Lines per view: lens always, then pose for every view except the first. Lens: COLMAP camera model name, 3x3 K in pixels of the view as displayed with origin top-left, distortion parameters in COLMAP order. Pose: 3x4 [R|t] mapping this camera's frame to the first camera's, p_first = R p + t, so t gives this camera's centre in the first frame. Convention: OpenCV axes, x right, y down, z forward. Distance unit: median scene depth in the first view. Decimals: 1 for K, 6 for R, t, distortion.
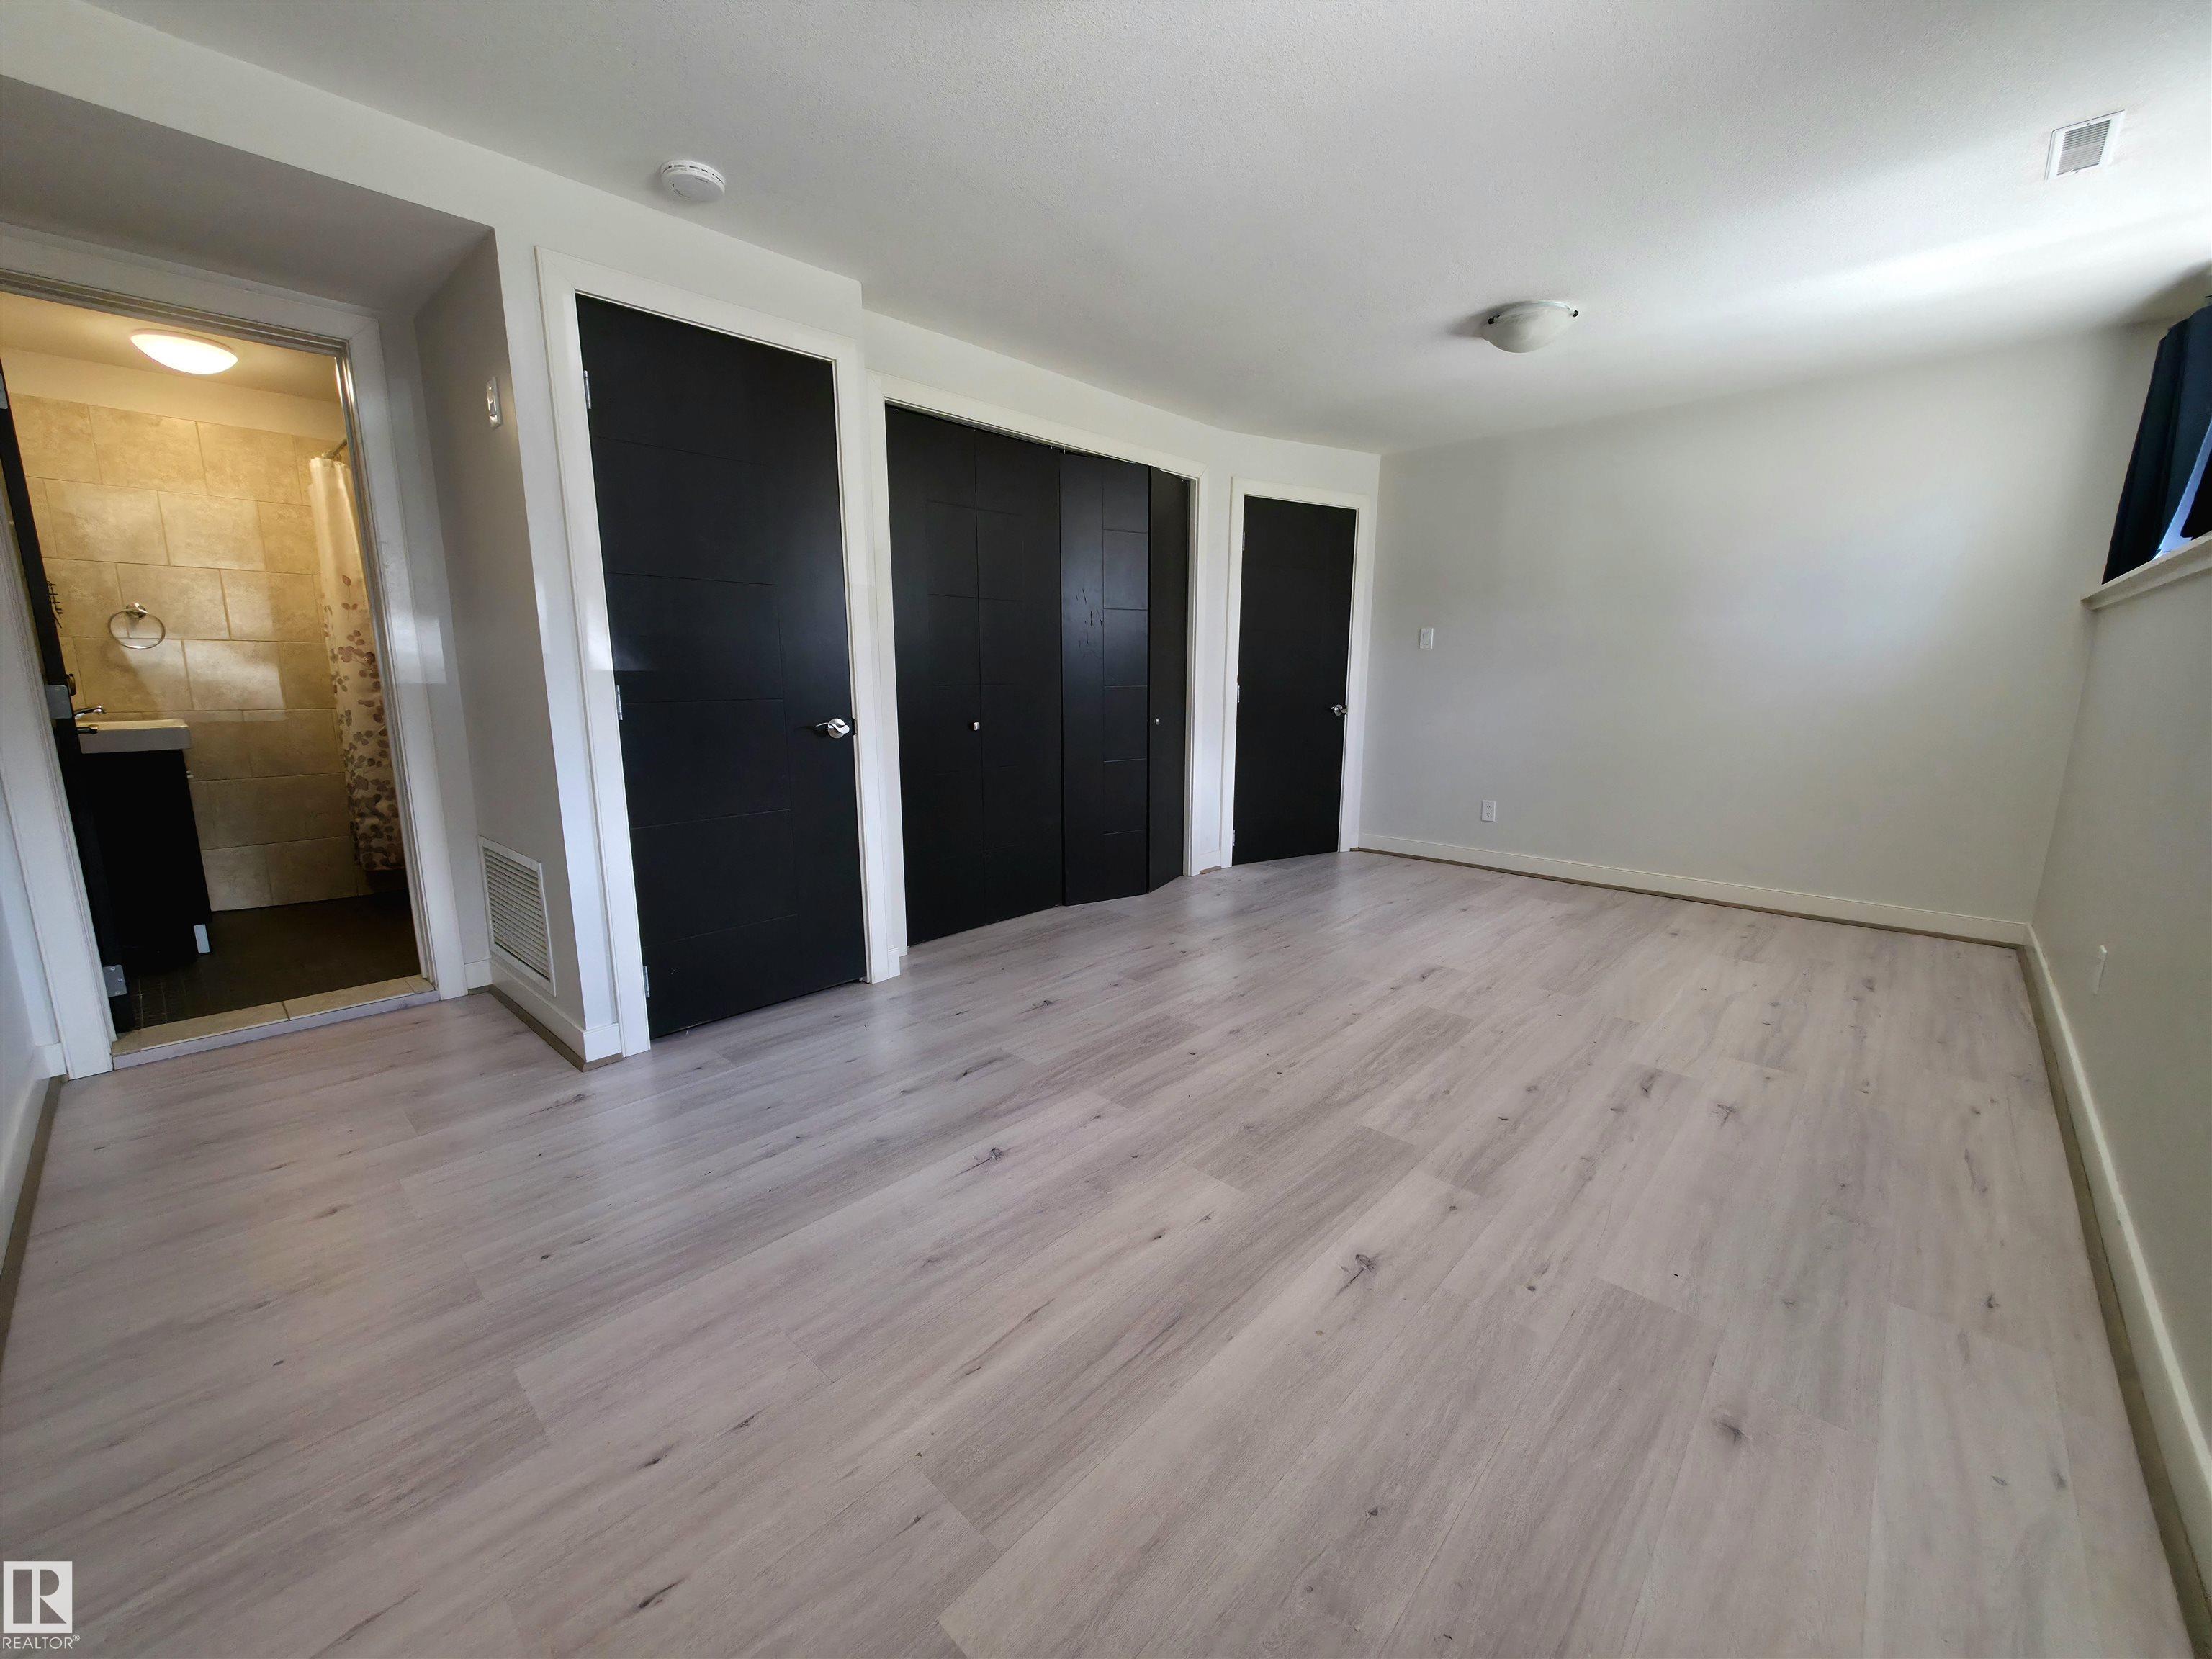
lens RADIAL K [[875.7, 0, 1096.3], [0, 875.7, 823.9], [0, 0, 1]] dist [0.000291, 0.000162]
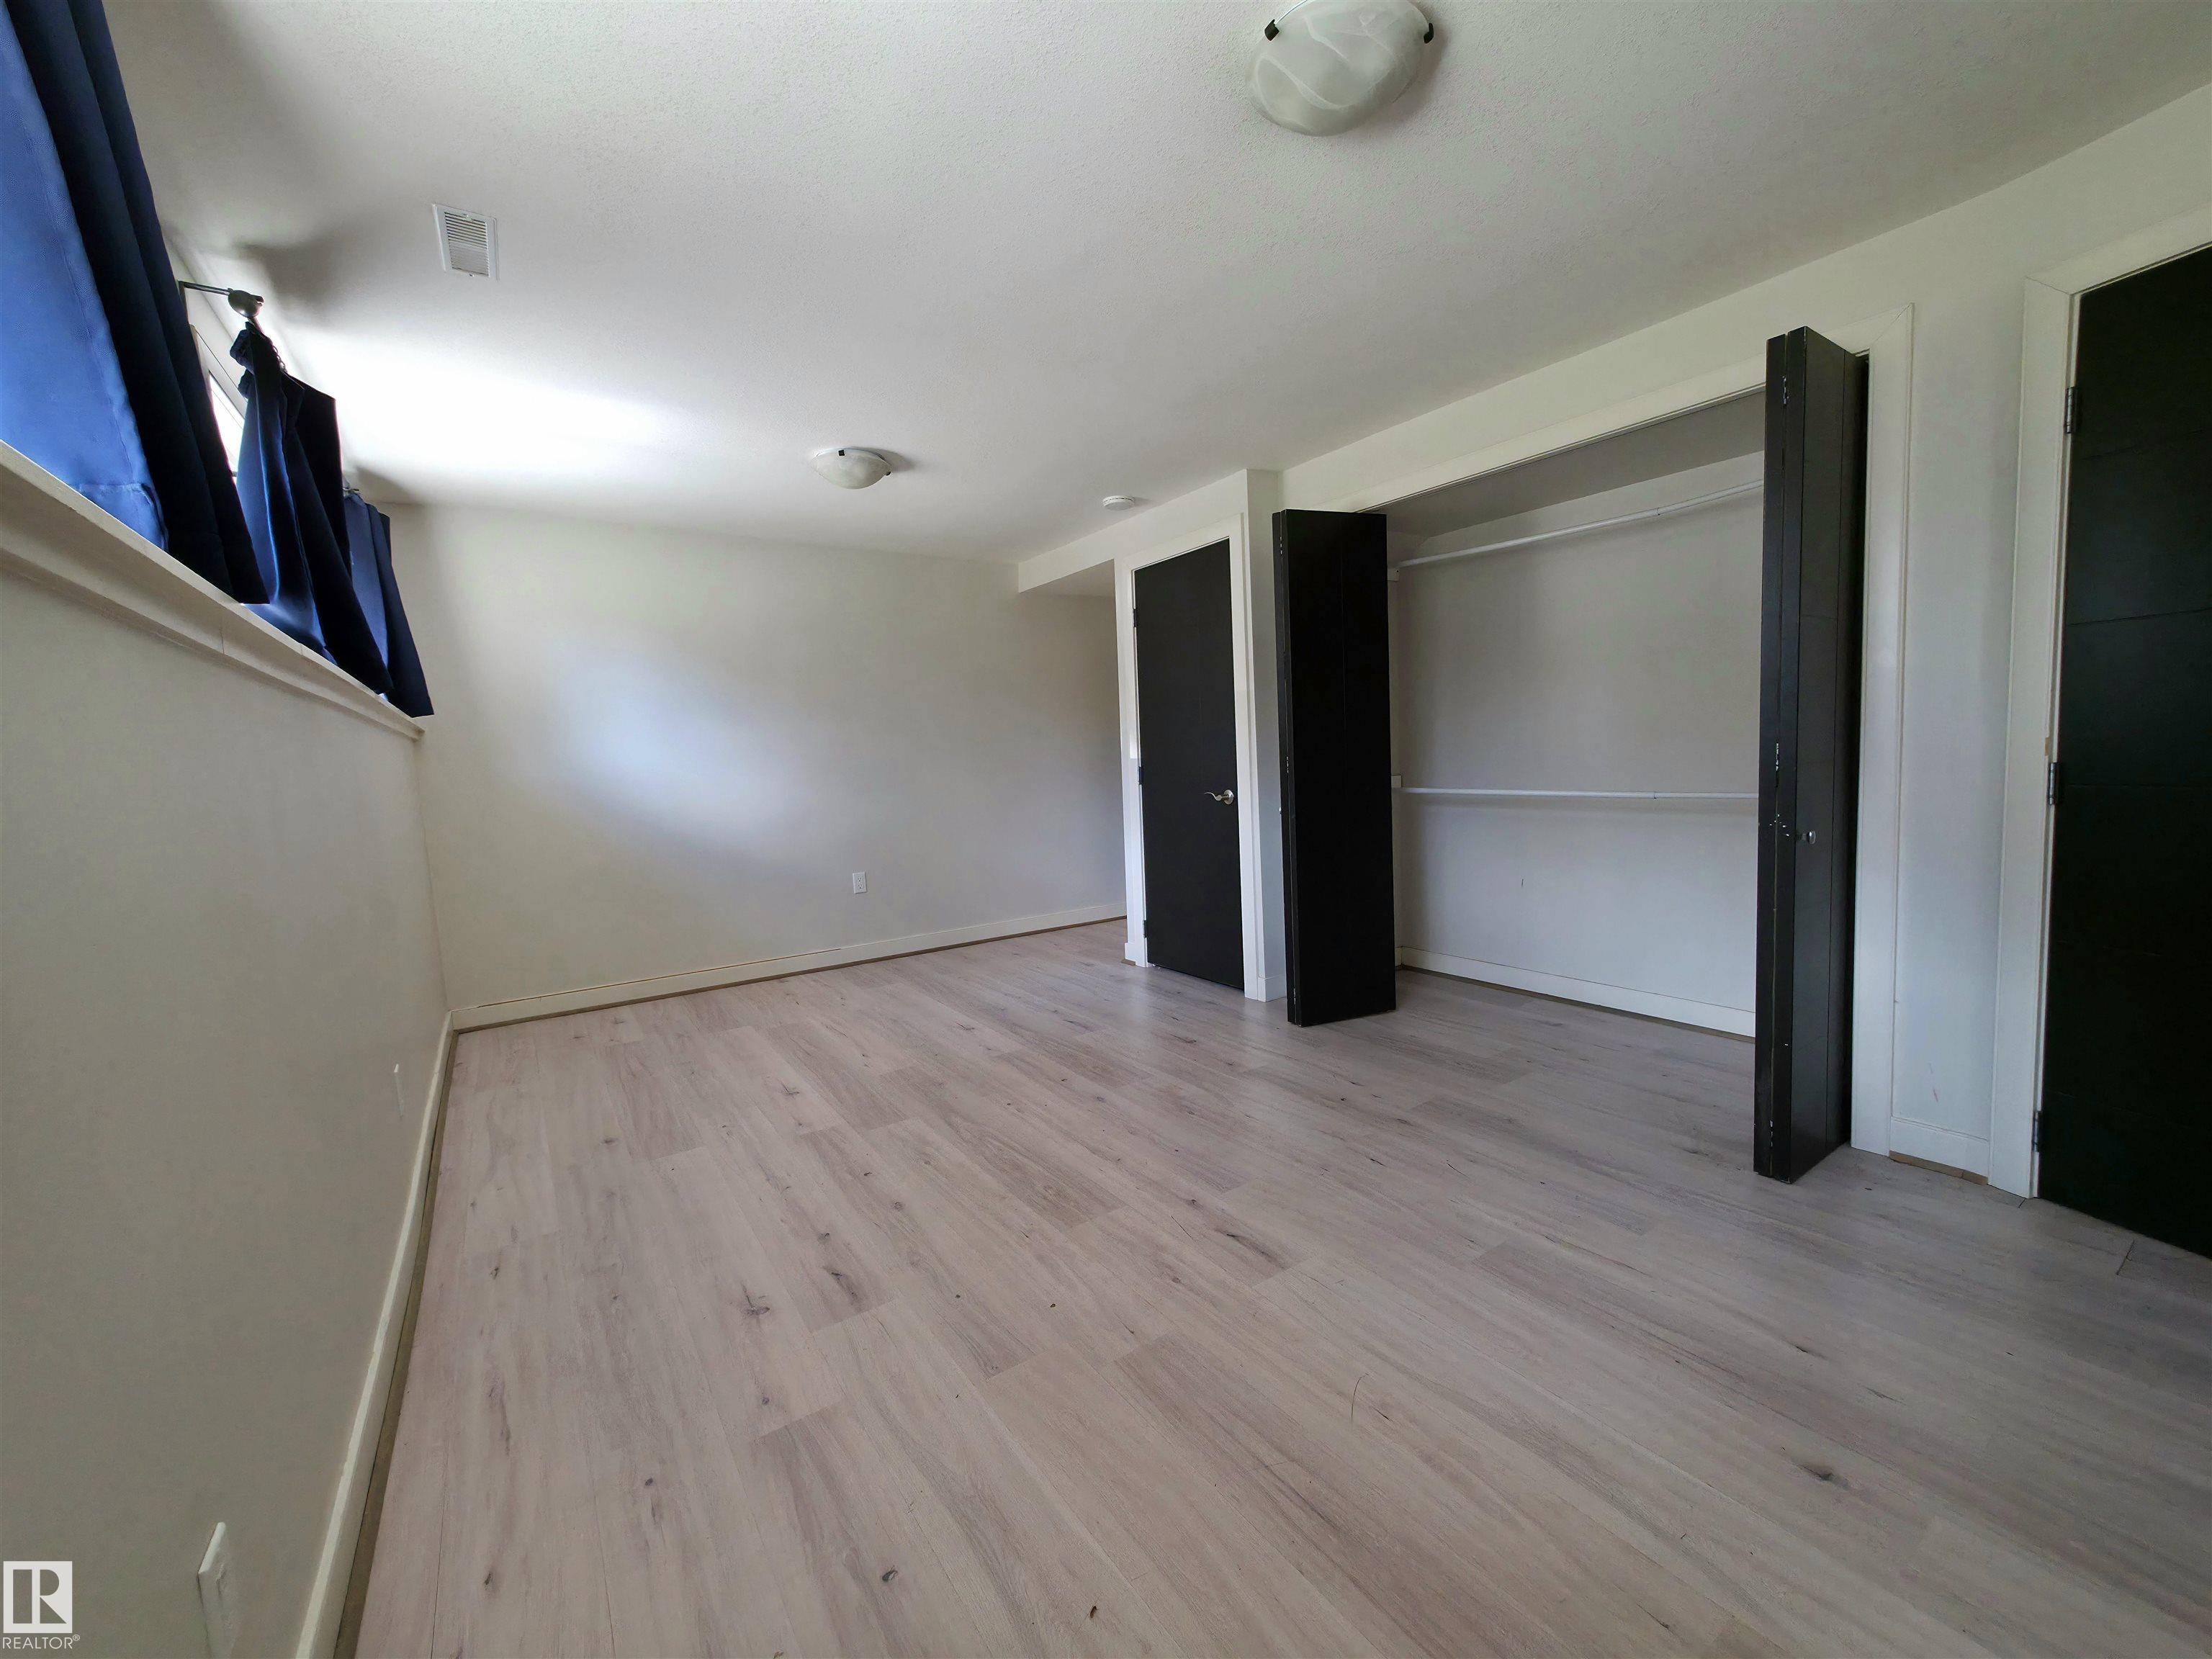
lens RADIAL K [[875.7, 0, 1096.3], [0, 875.7, 823.9], [0, 0, 1]] dist [0.000291, 0.000162]
pose [[-0.213652, 0.088467, -0.972896, 1.509643], [-0.126409, 0.985015, 0.117329, -0.281375], [0.968697, 0.148050, -0.199267, 1.500306]]
